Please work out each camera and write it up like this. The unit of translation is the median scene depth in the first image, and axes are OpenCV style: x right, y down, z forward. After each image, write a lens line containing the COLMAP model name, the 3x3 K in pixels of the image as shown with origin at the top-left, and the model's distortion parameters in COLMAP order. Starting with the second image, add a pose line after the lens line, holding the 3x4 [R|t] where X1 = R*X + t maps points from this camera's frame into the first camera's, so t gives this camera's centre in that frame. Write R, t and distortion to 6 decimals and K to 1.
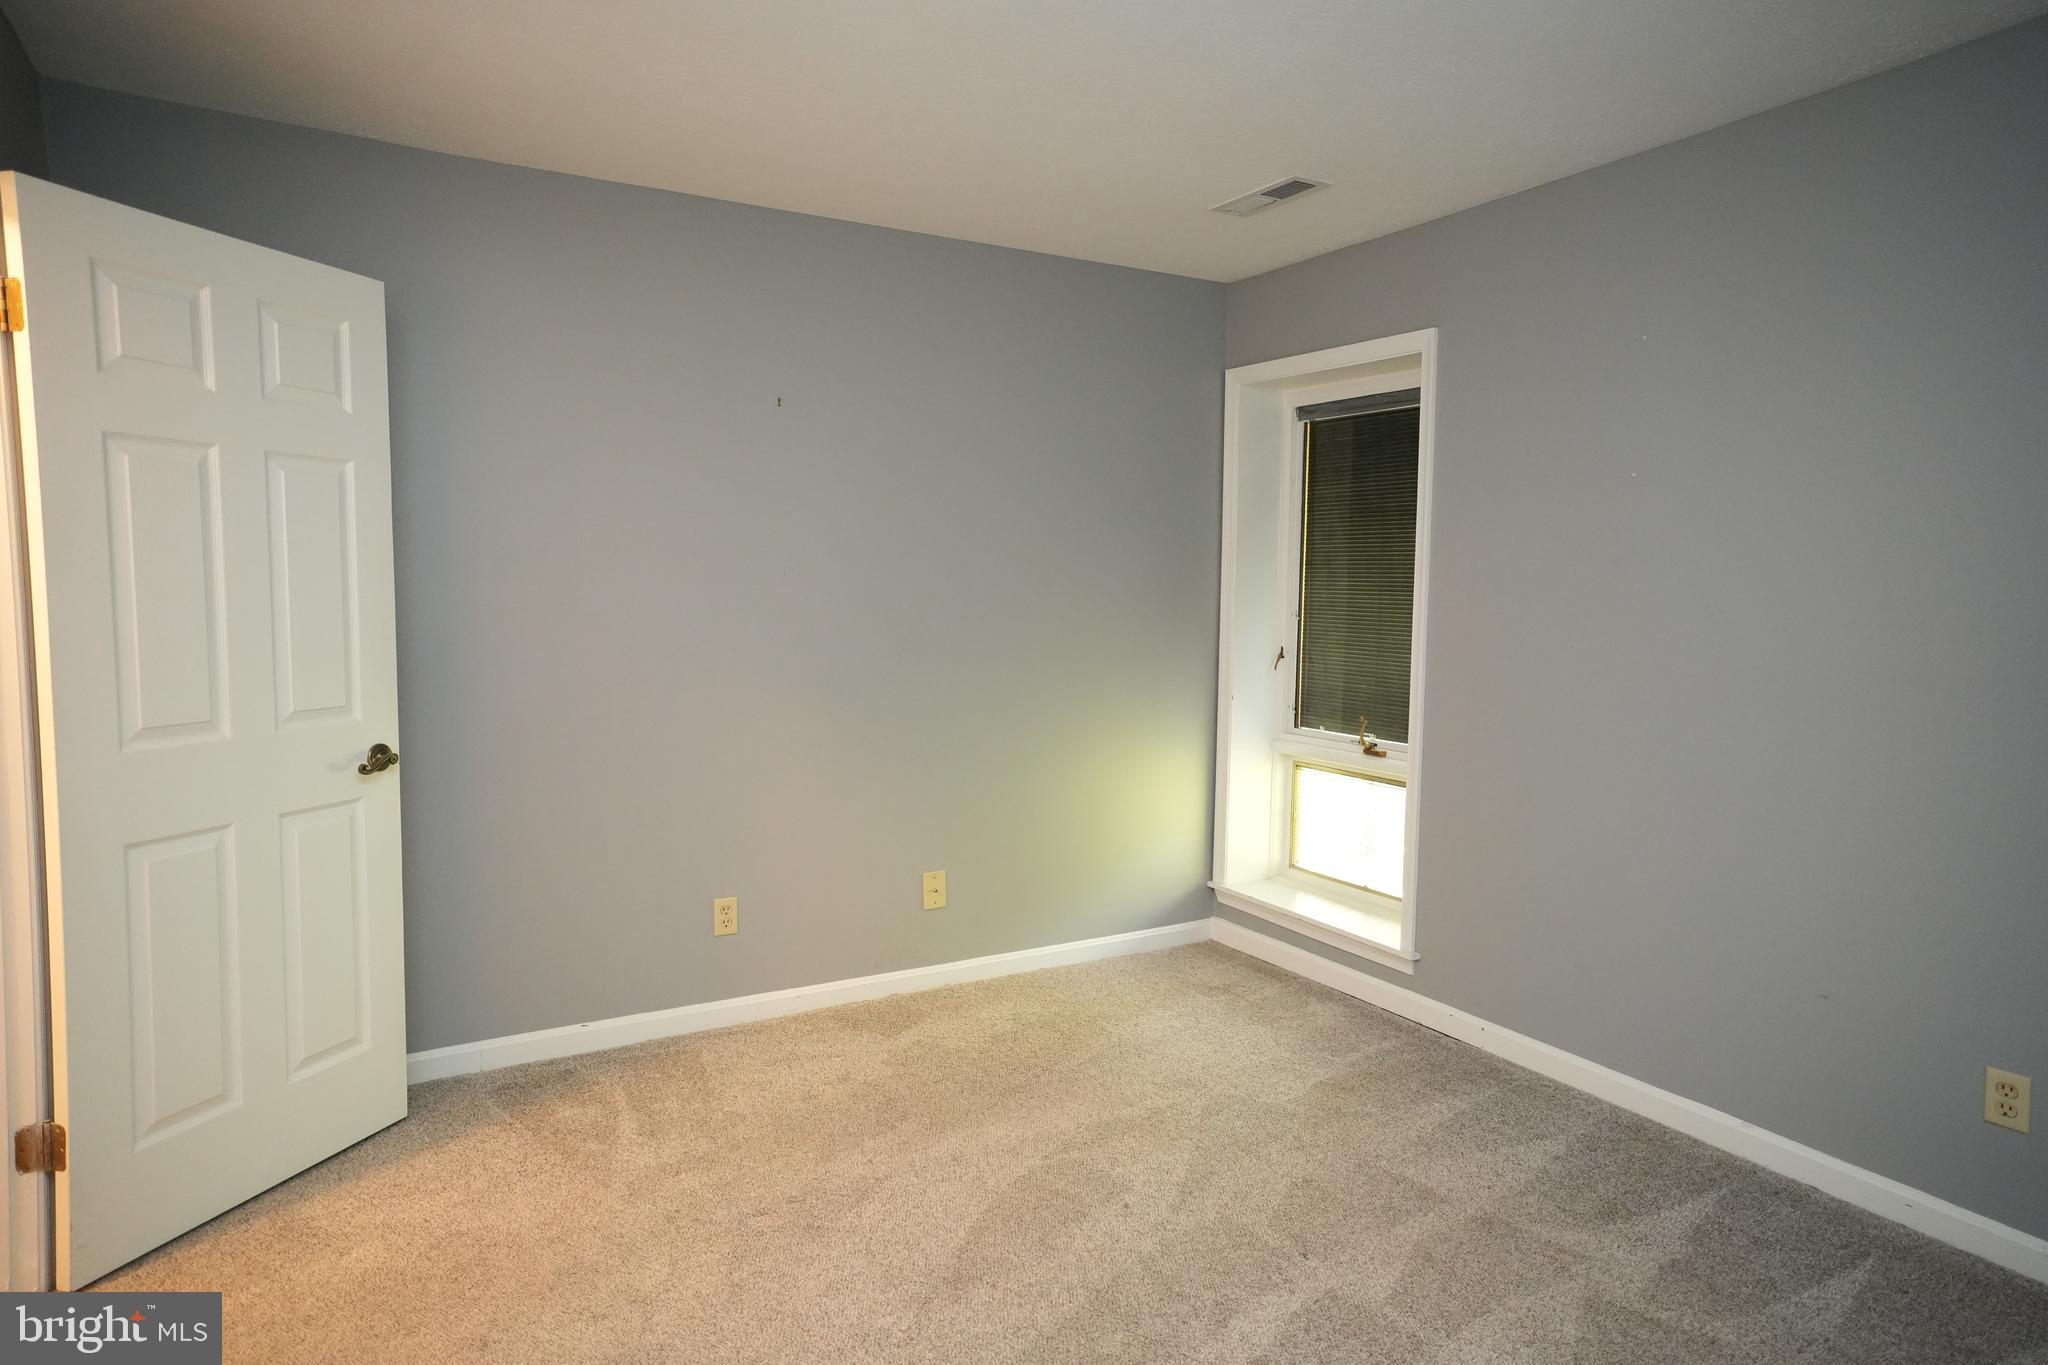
lens RADIAL K [[1216.2, 0, 1024.0], [0, 1216.2, 682.5], [0, 0, 1]] dist [0.001734, 0.000649]
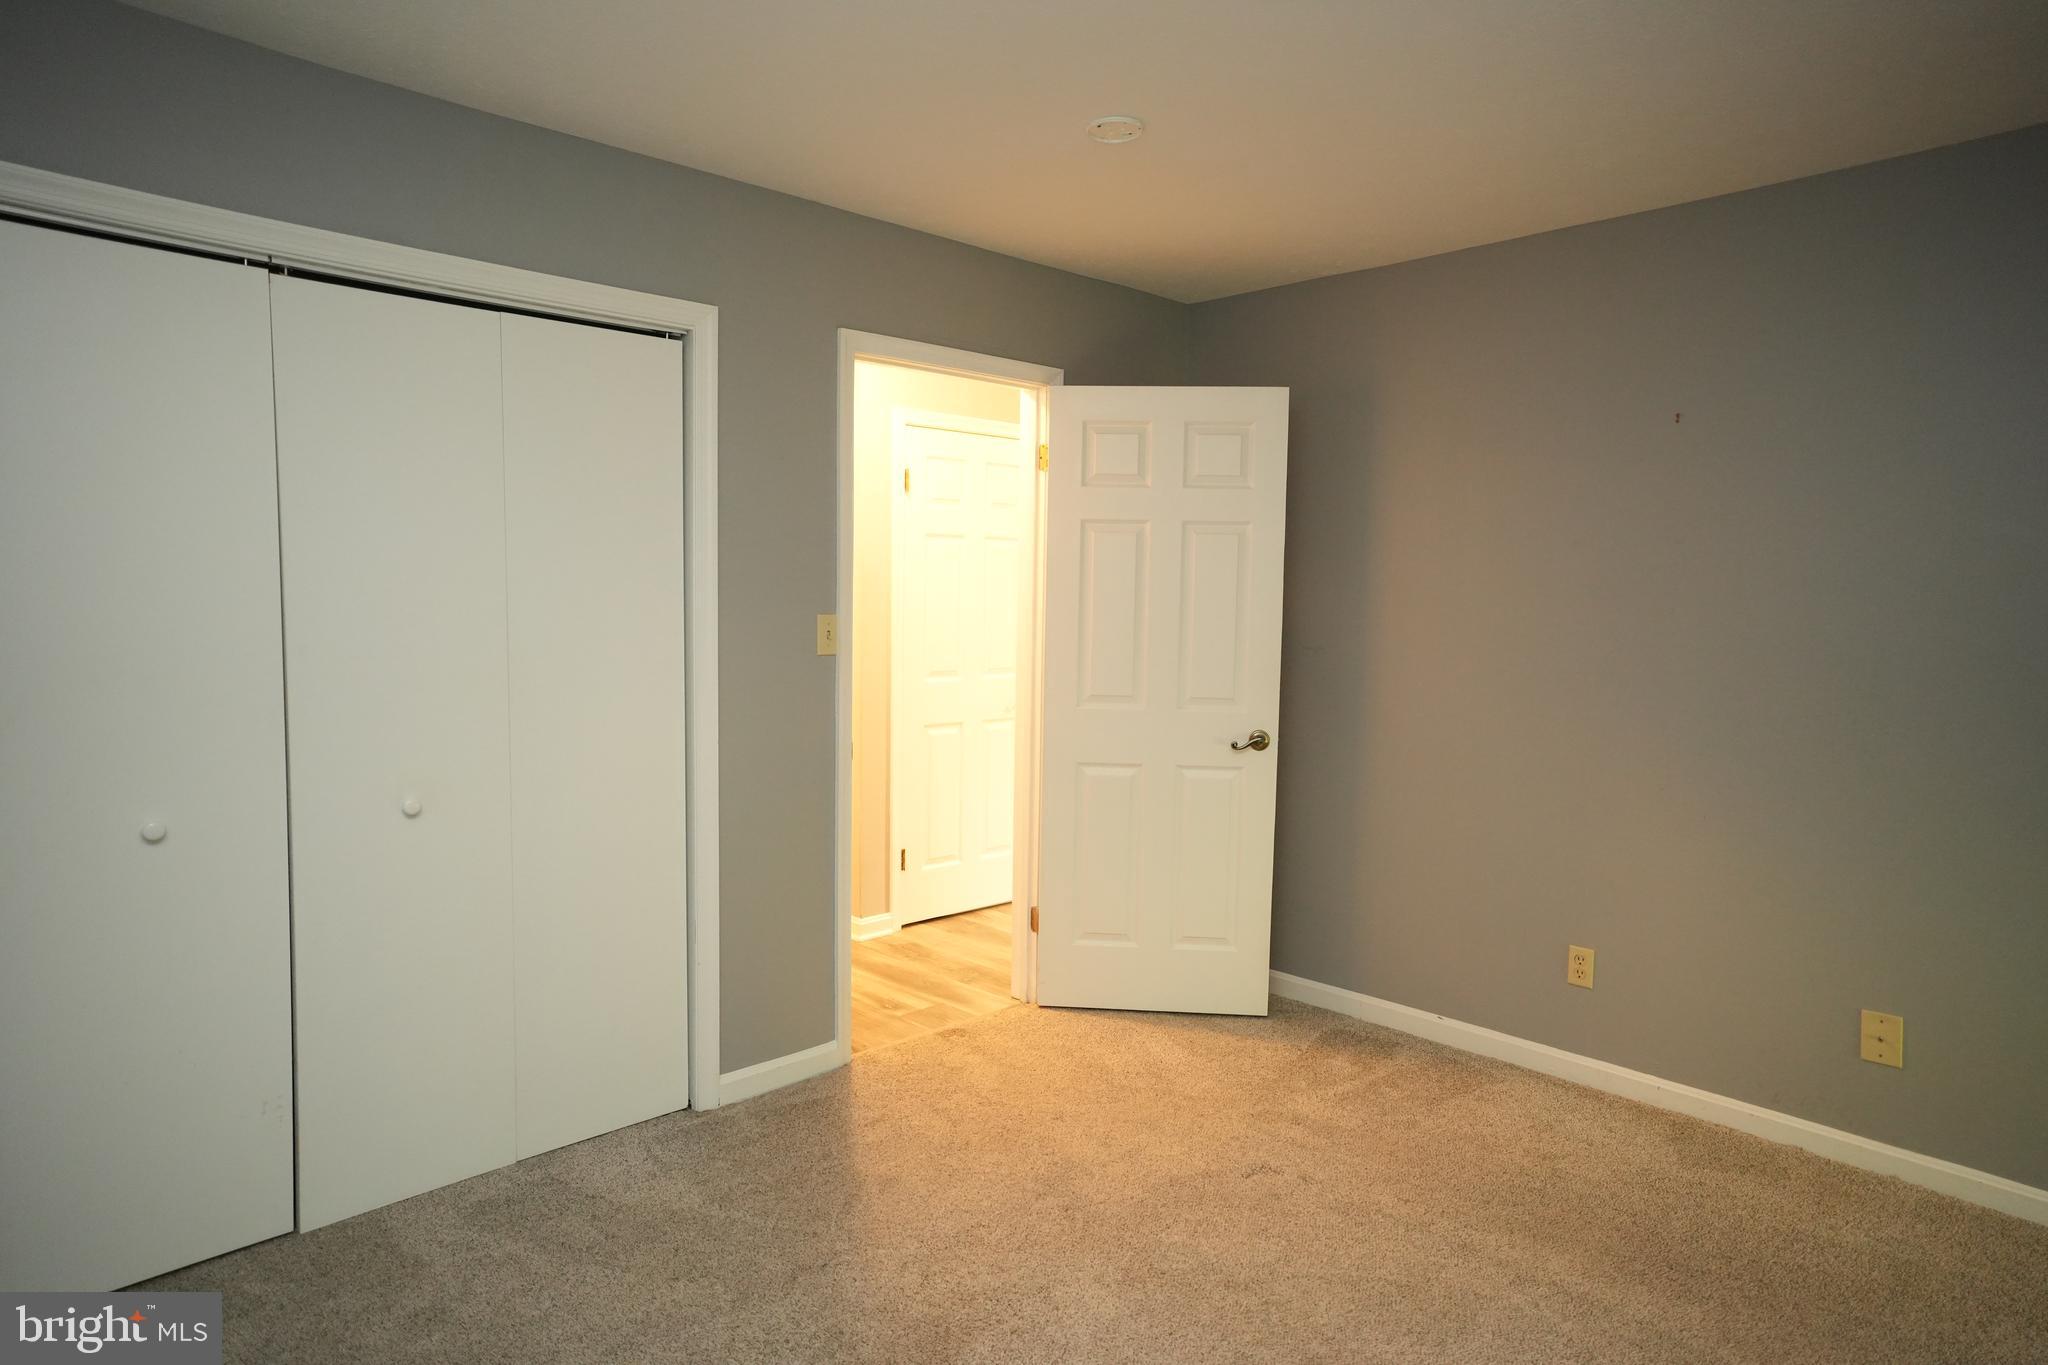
lens RADIAL K [[1216.2, 0, 1024.0], [0, 1216.2, 682.5], [0, 0, 1]] dist [0.001734, 0.000649]
pose [[0.219179, 0.064738, -0.973535, 0.691394], [-0.096775, 0.994318, 0.044332, -0.034875], [0.970873, 0.084497, 0.224199, 0.417603]]
